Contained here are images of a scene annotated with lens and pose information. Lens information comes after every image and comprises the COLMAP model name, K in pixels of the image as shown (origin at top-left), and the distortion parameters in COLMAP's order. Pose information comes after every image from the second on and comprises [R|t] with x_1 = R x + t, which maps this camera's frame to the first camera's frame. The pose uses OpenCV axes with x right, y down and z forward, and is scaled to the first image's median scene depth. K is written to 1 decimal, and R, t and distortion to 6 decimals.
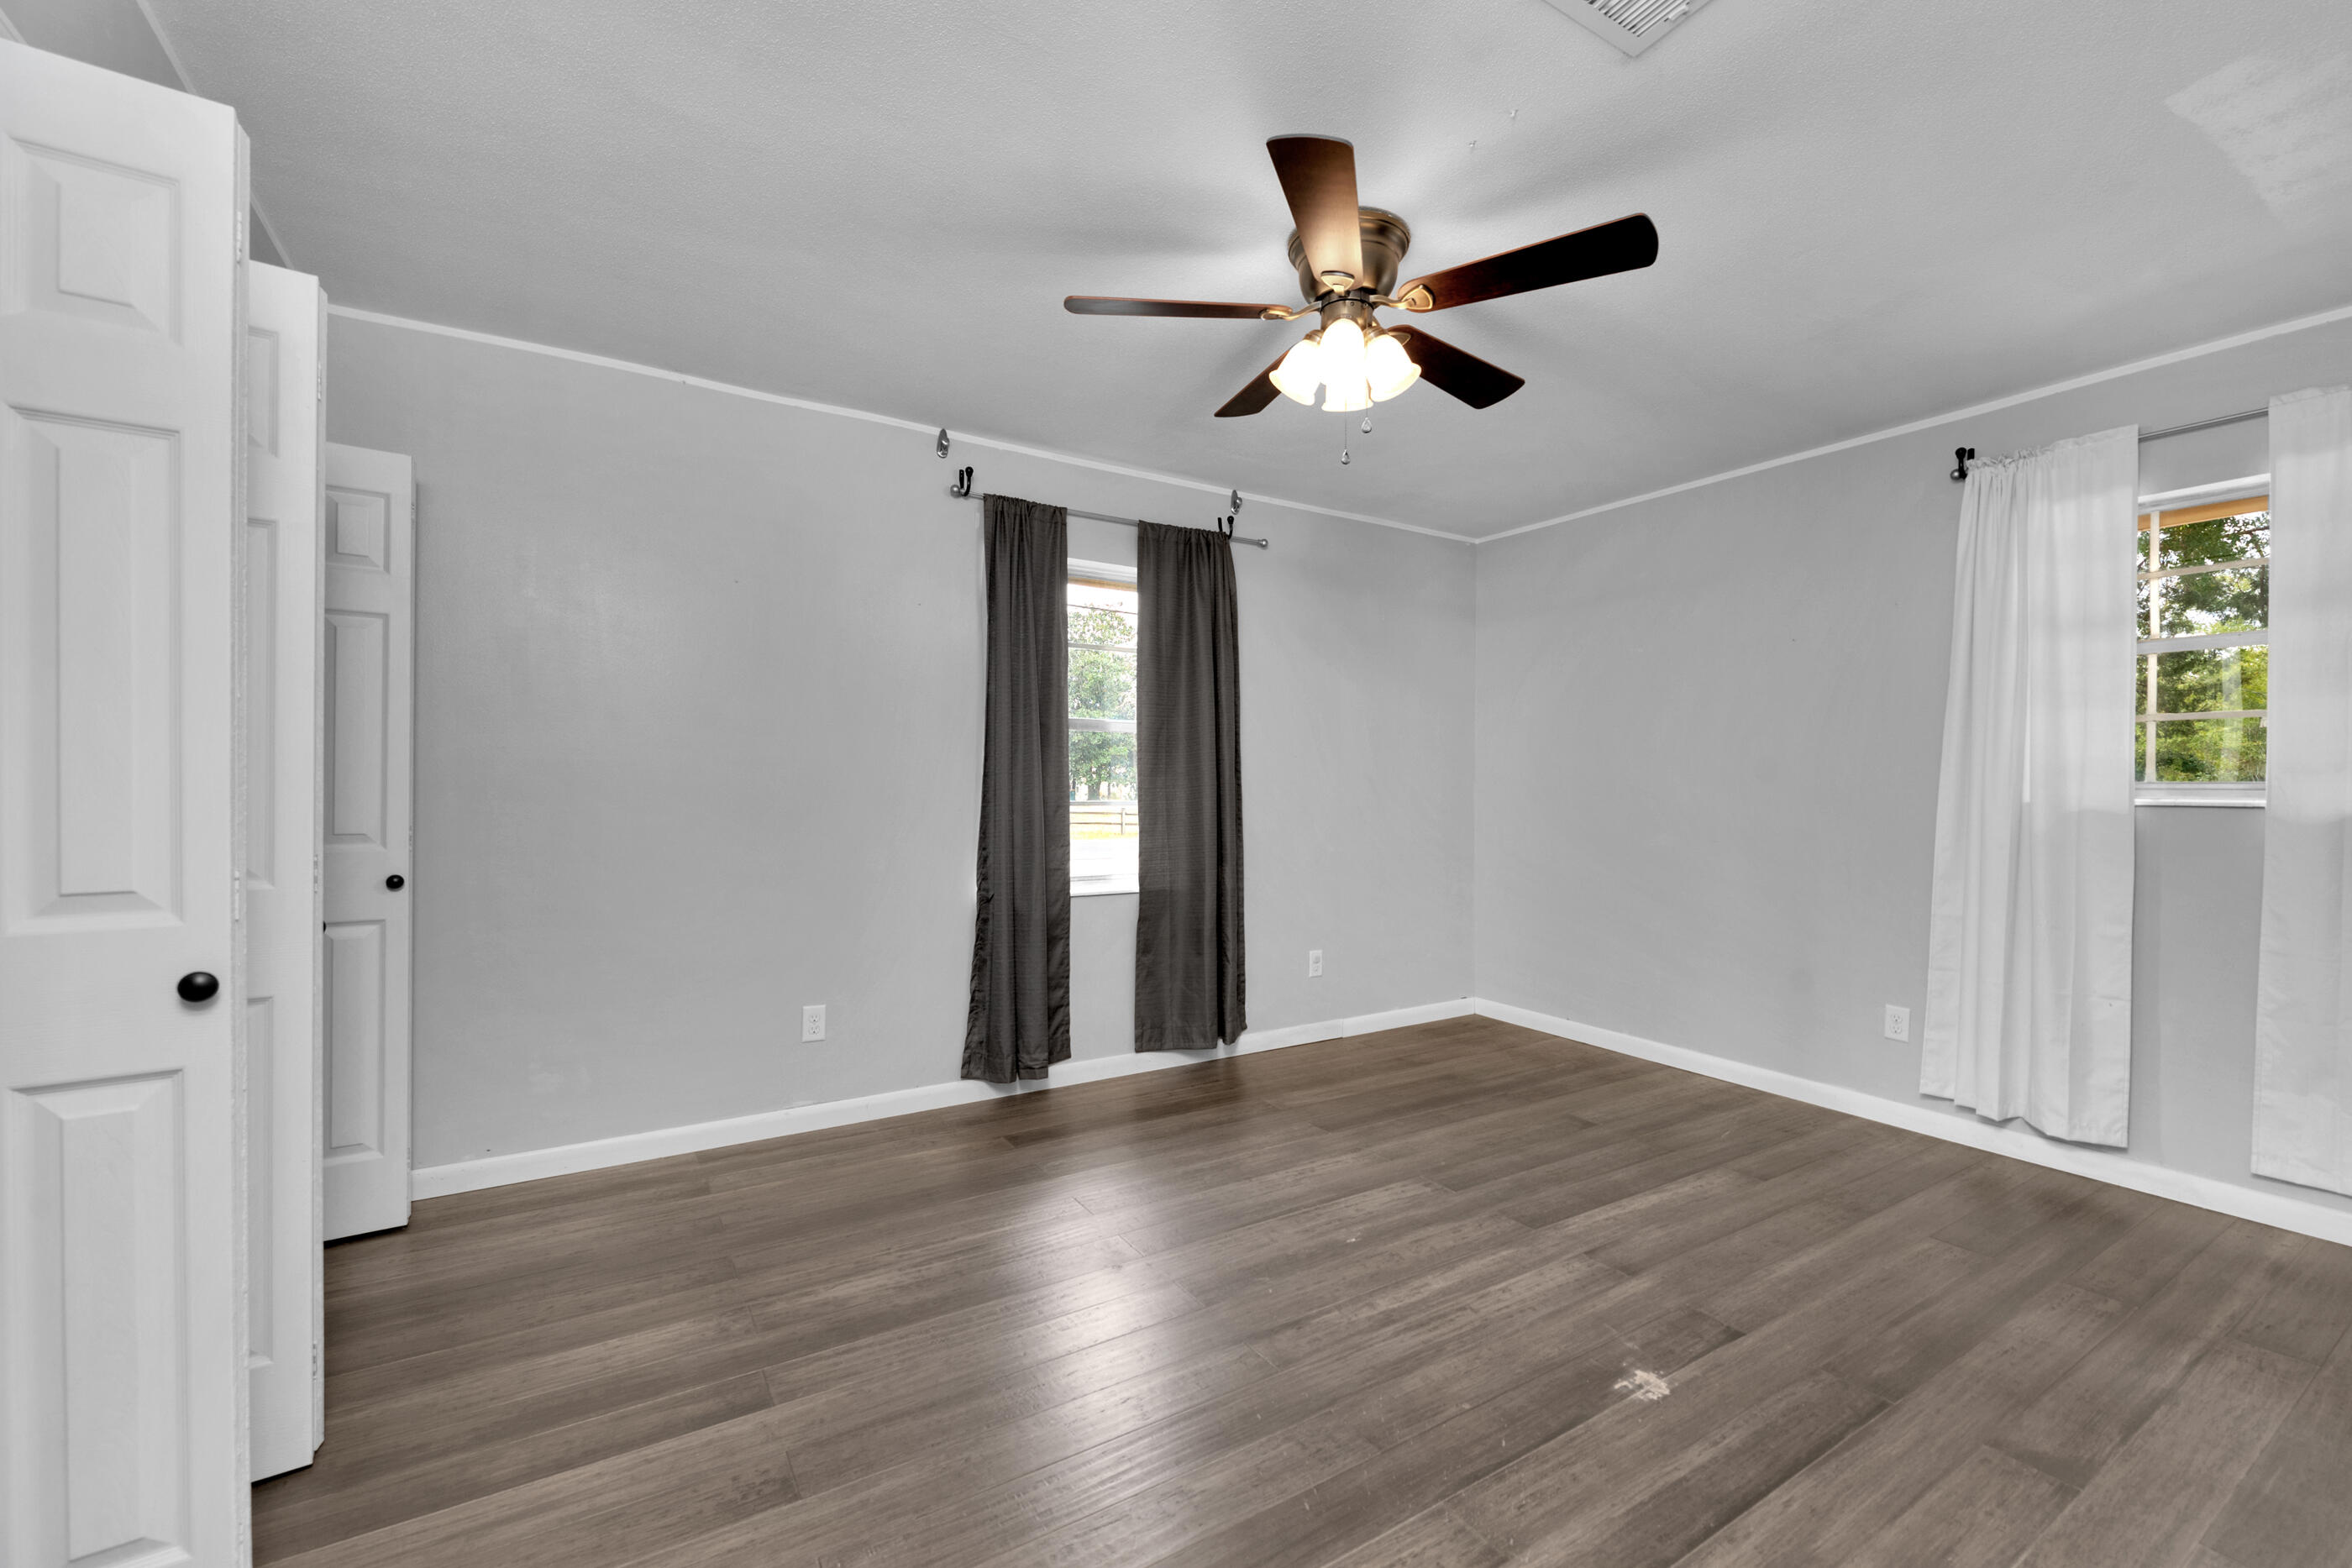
lens RADIAL K [[1000.7, 0, 1180.4], [0, 1000.7, 800.7], [0, 0, 1]] dist [0.000104, -0.000539]
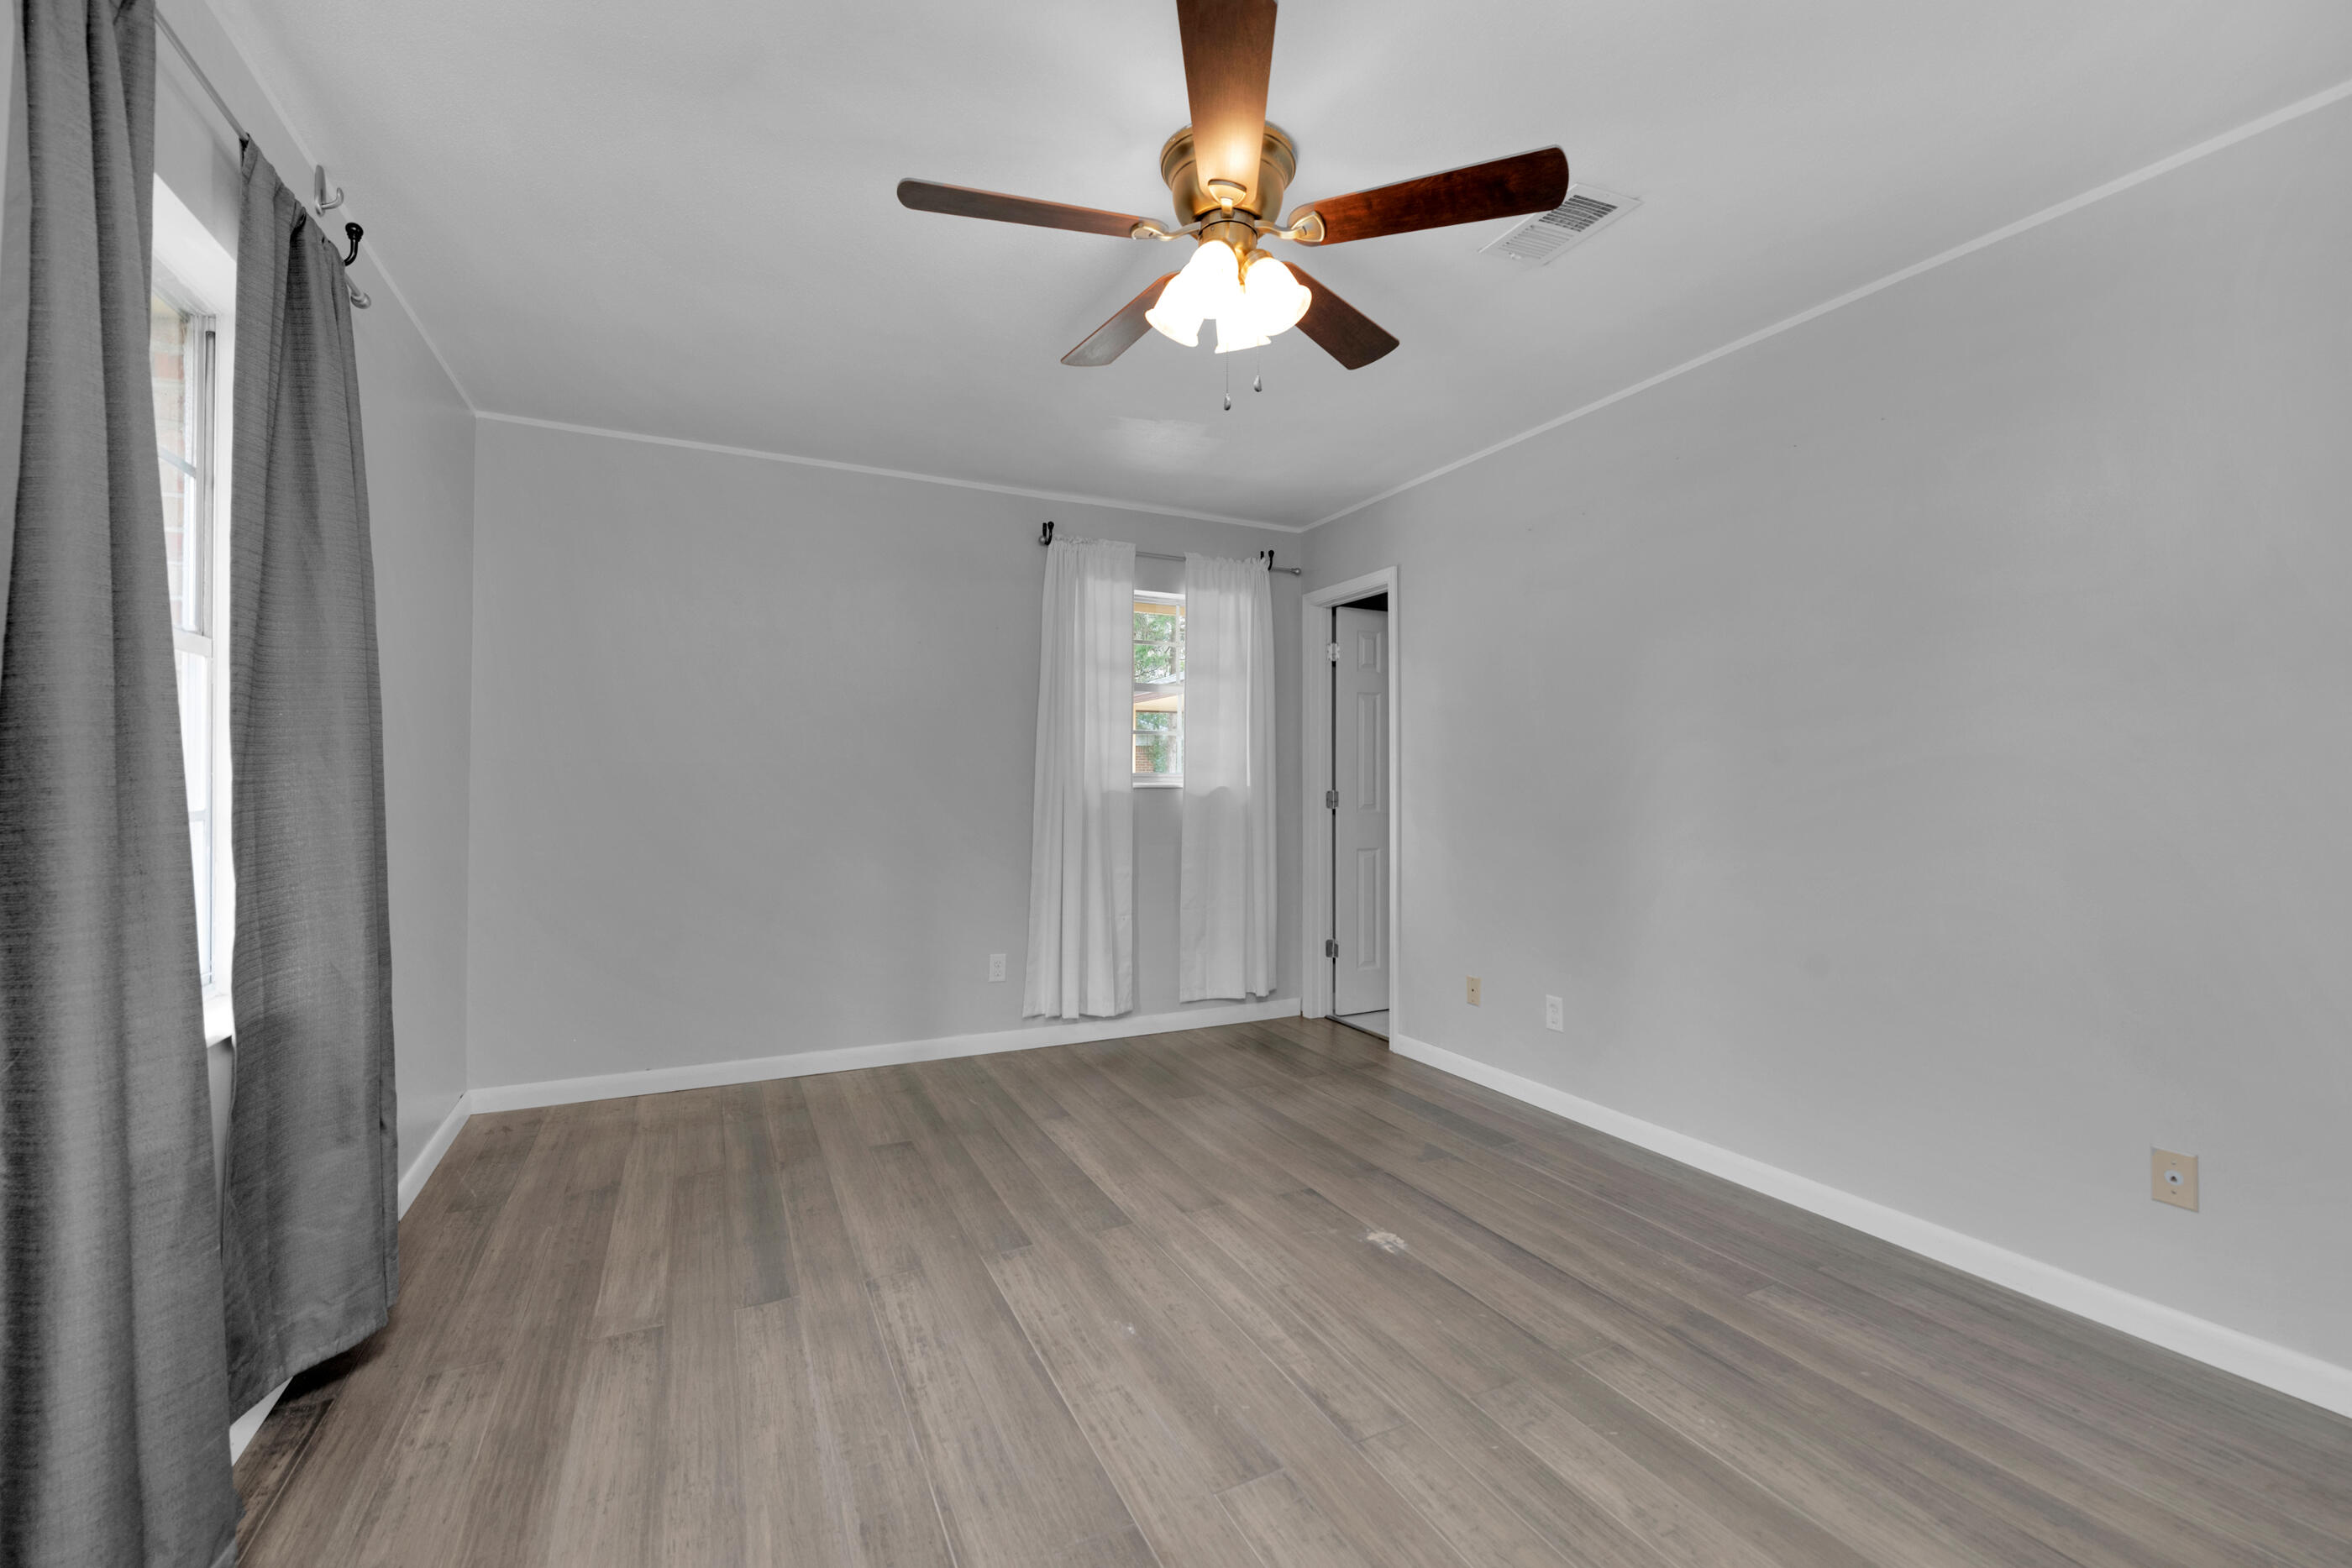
lens RADIAL K [[1000.7, 0, 1183.4], [0, 1000.7, 768.1], [0, 0, 1]] dist [0.000104, -0.000539]
pose [[0.063825, 0.005742, 0.997945, -0.558777], [0.014580, 0.999871, -0.006686, -0.012639], [-0.997855, 0.014977, 0.063733, 0.776752]]
